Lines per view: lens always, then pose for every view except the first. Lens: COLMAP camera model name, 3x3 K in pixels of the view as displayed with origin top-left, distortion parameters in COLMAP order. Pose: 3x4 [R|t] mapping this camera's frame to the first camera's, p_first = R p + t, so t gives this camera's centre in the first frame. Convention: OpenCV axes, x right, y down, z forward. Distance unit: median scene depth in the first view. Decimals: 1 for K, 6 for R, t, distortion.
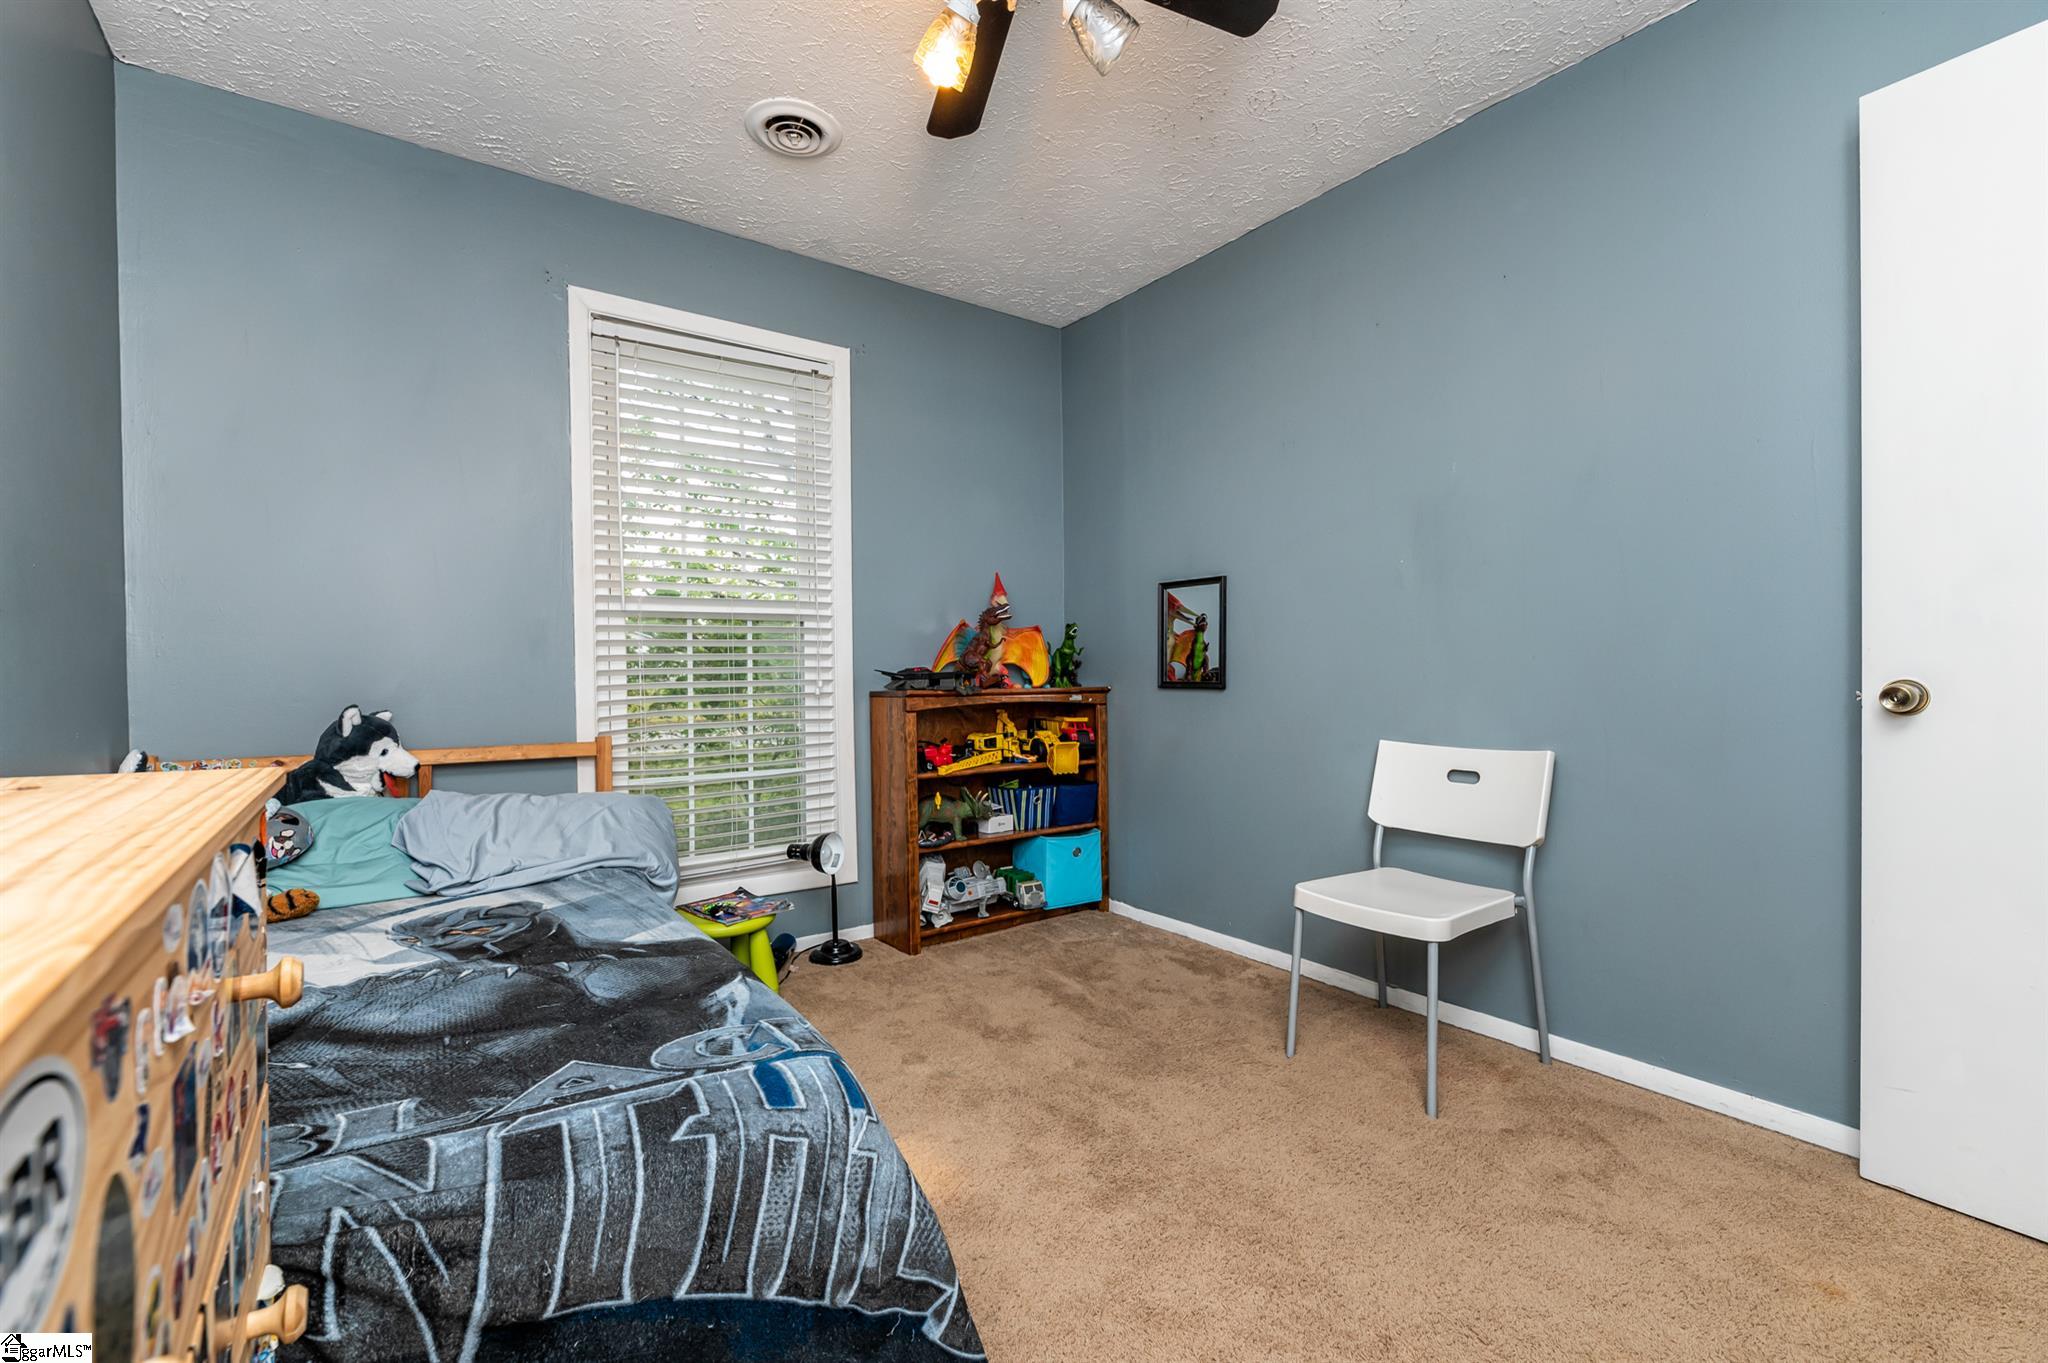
lens RADIAL K [[866.7, 0, 1019.8], [0, 866.7, 676.5], [0, 0, 1]] dist [-0.001537, -0.000287]
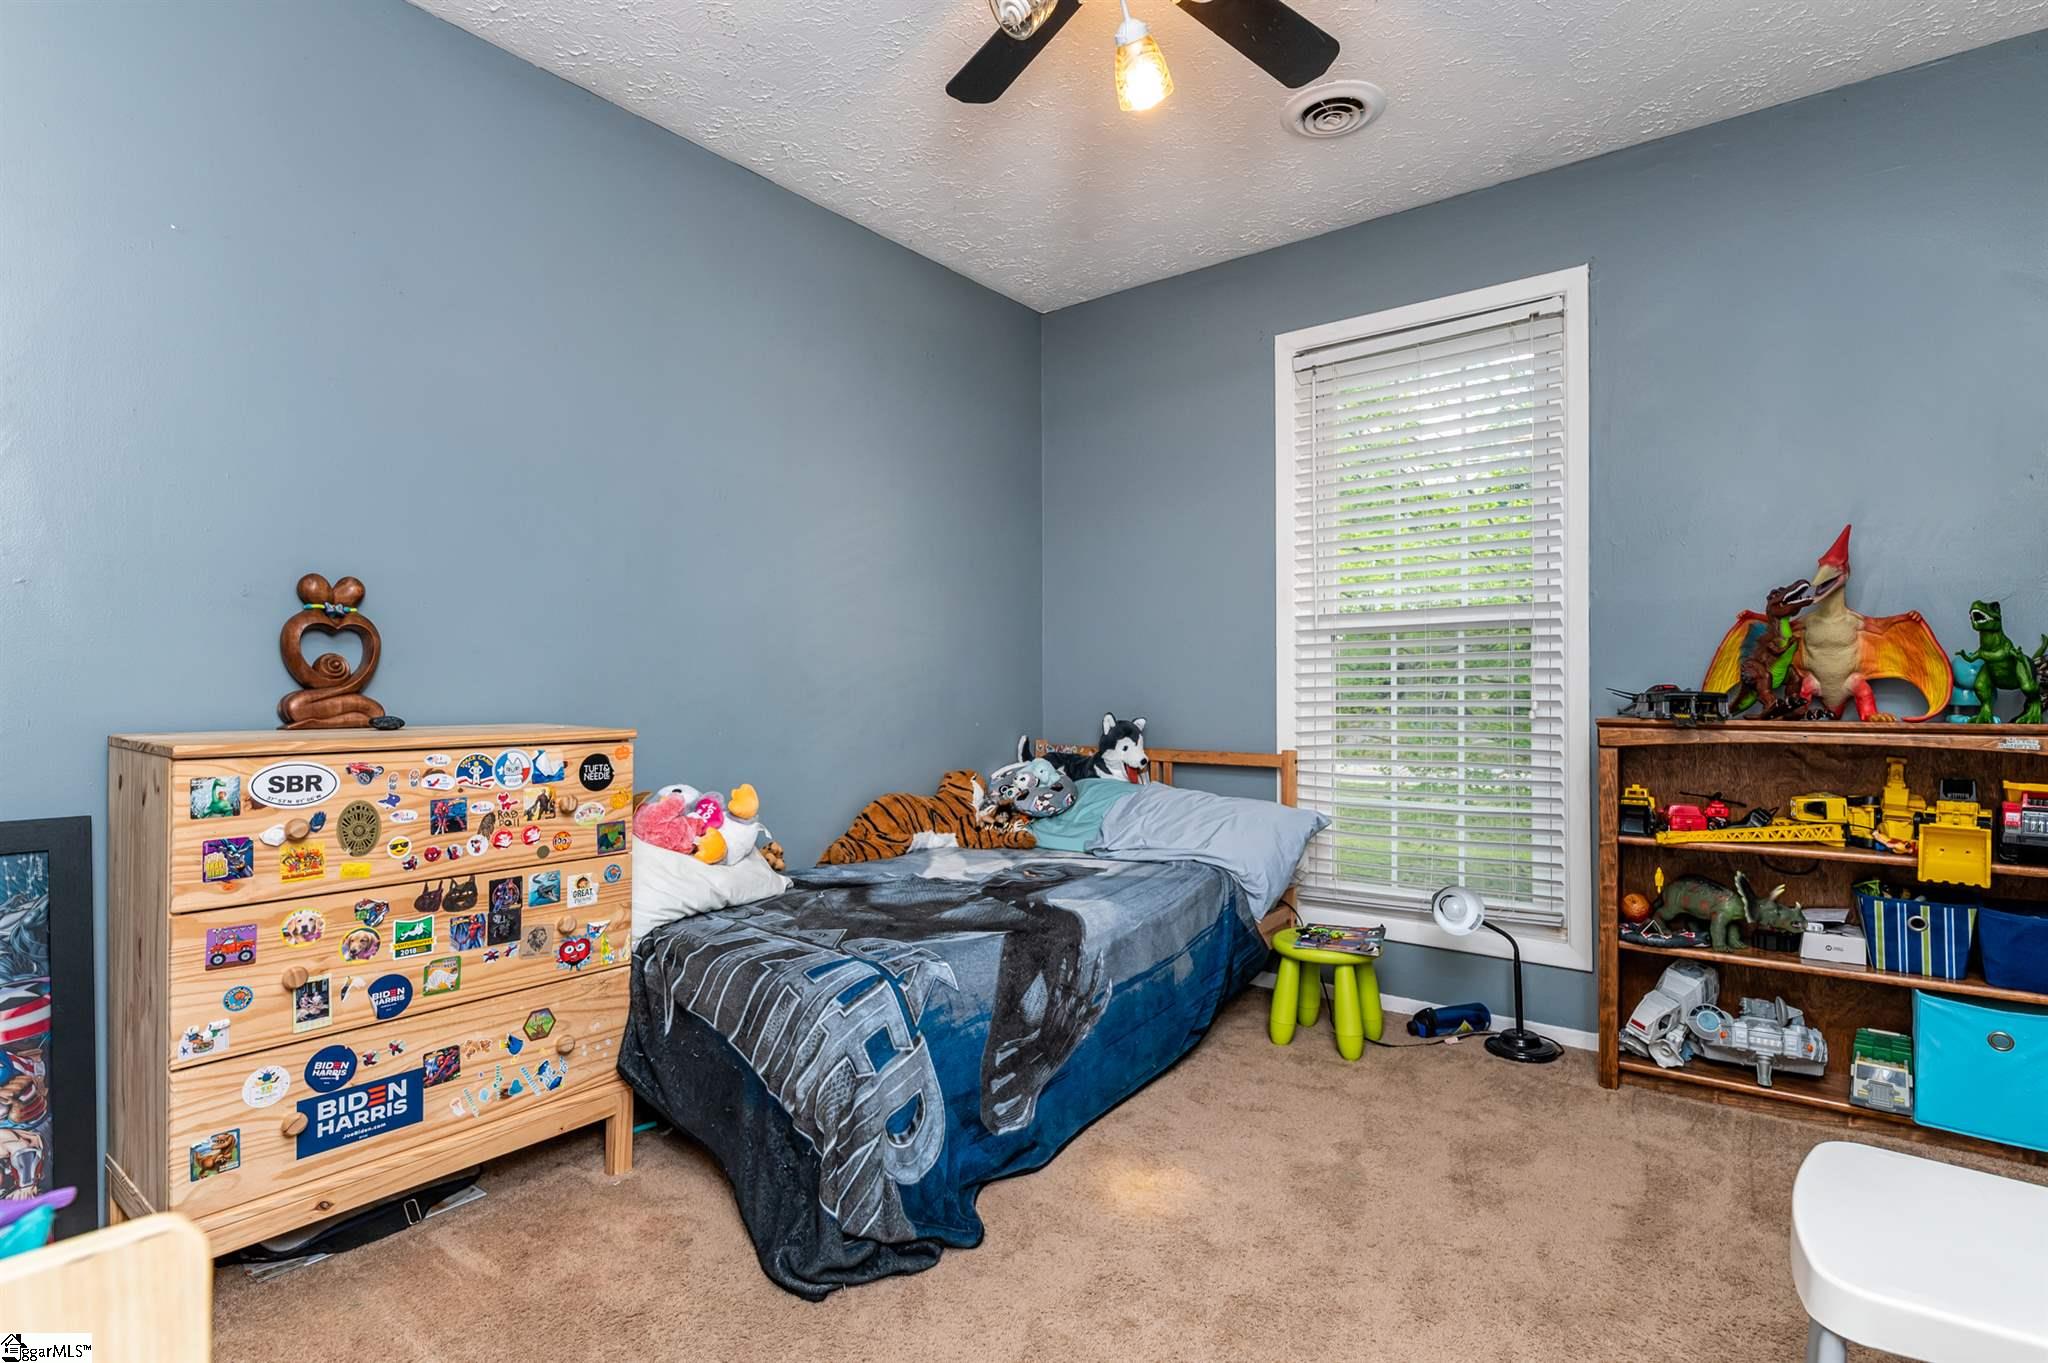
lens RADIAL K [[1009.3, 0, 1020.8], [0, 1009.3, 676.9], [0, 0, 1]] dist [-0.001537, -0.000524]
pose [[0.282219, -0.005813, -0.959333, 0.582618], [-0.006737, 0.999945, -0.008041, -0.008130], [0.959326, 0.008732, 0.282164, 0.320620]]
